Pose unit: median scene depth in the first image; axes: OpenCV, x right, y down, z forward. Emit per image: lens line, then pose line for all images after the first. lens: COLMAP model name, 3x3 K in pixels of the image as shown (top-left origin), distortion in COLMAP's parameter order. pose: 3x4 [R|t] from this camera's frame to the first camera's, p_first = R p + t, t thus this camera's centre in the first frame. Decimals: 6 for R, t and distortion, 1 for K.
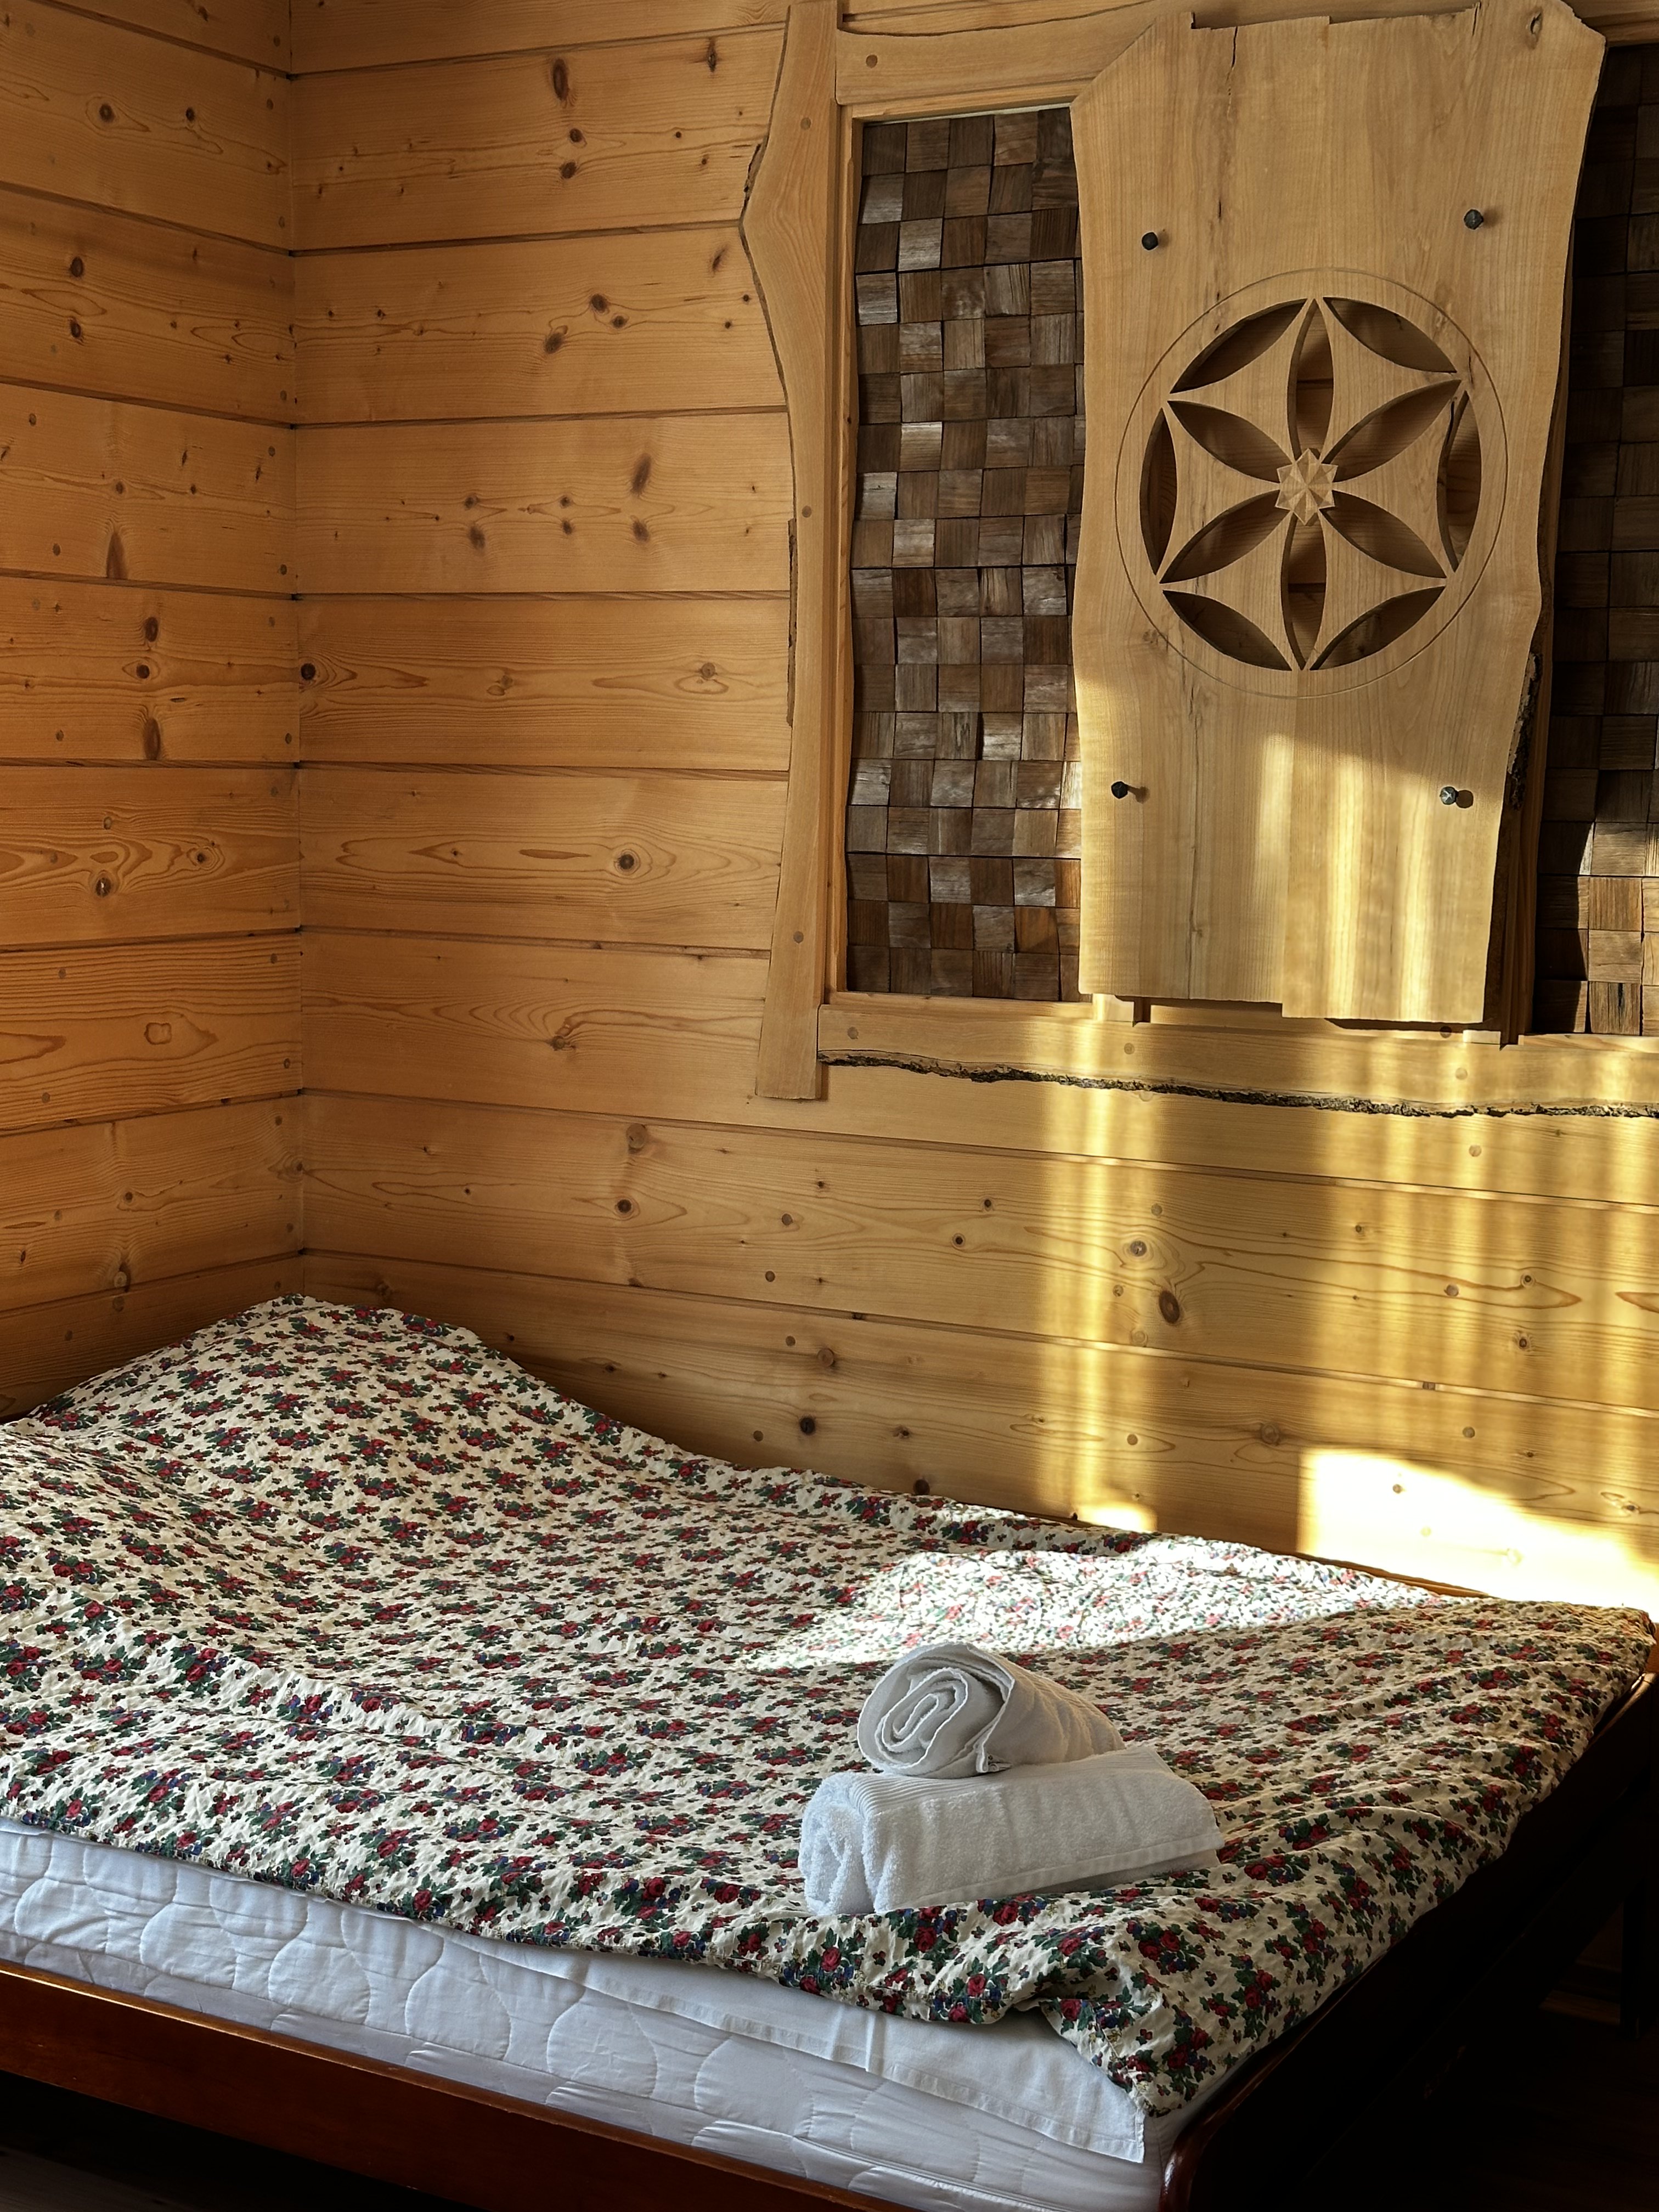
lens RADIAL K [[3098.0, 0, 829.4], [0, 3098.0, 1100.3], [0, 0, 1]] dist [0.140326, 0.000000]
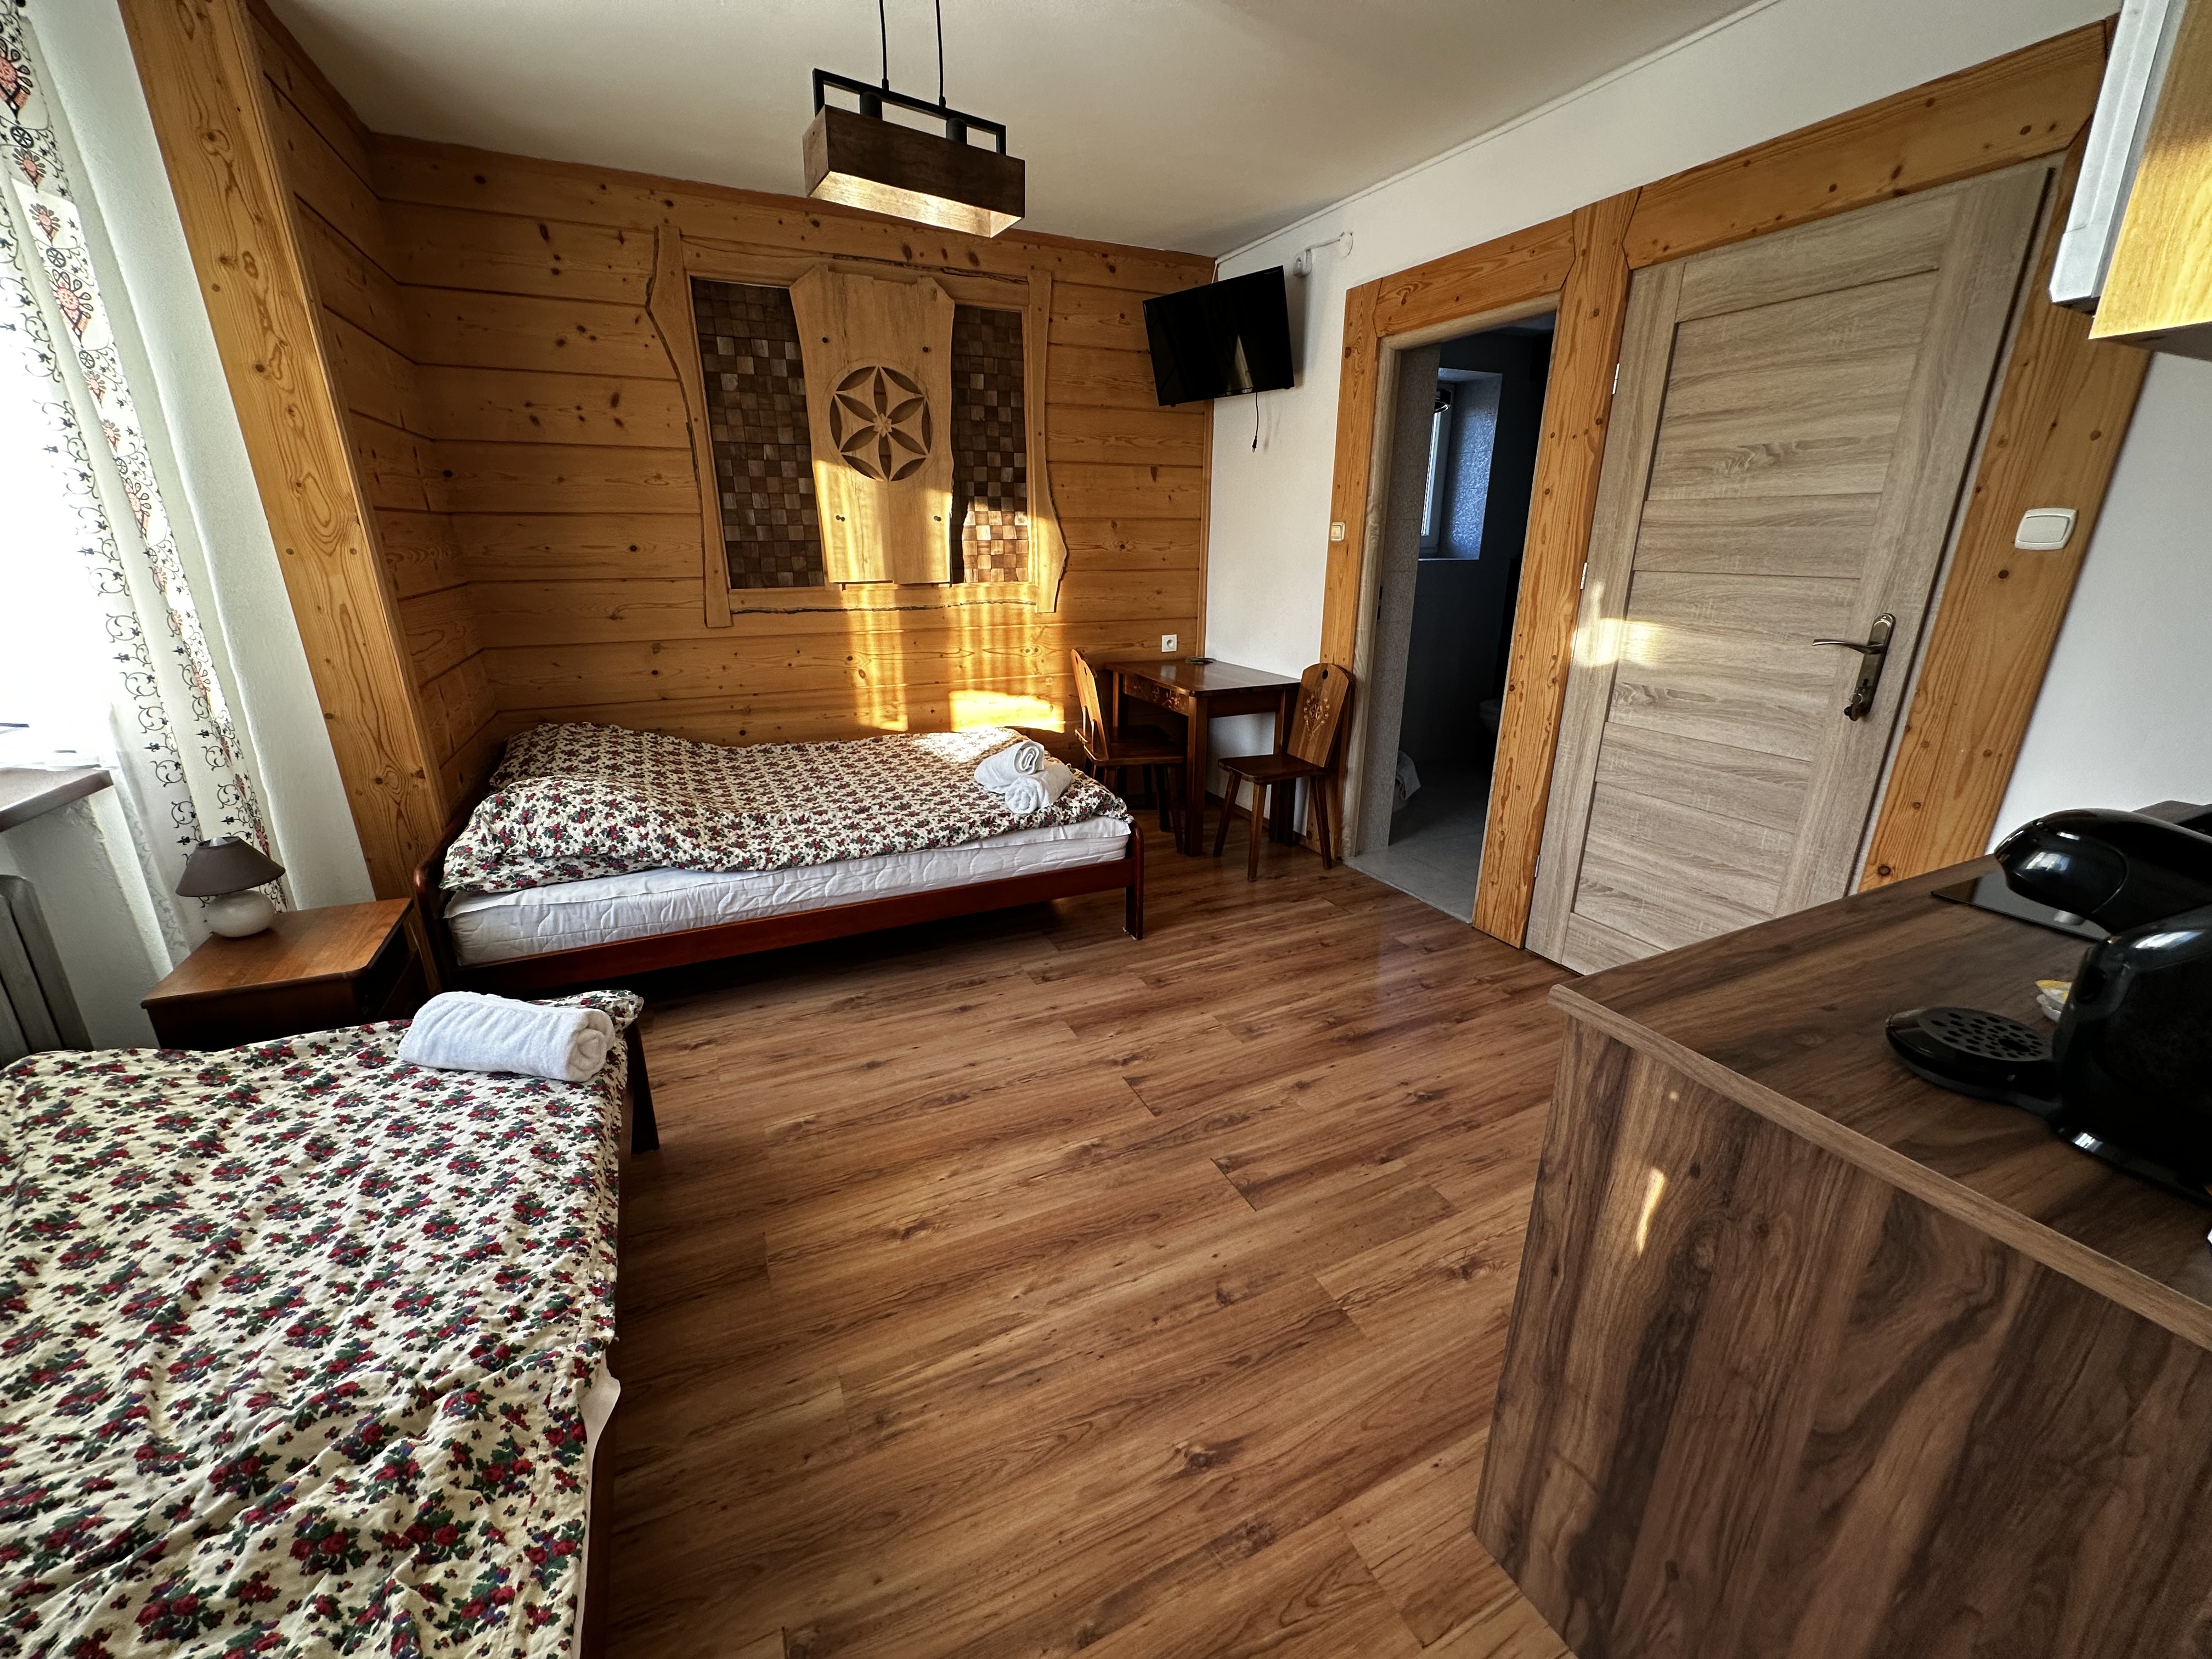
lens RADIAL K [[886.0, 0, 1103.1], [0, 886.0, 825.3], [0, 0, 1]] dist [0.004409, 0.000700]
pose [[0.588028, -0.271368, 0.761960, -0.574415], [0.102860, 0.959479, 0.262334, -0.003884], [-0.802274, -0.075885, 0.592113, 0.191388]]
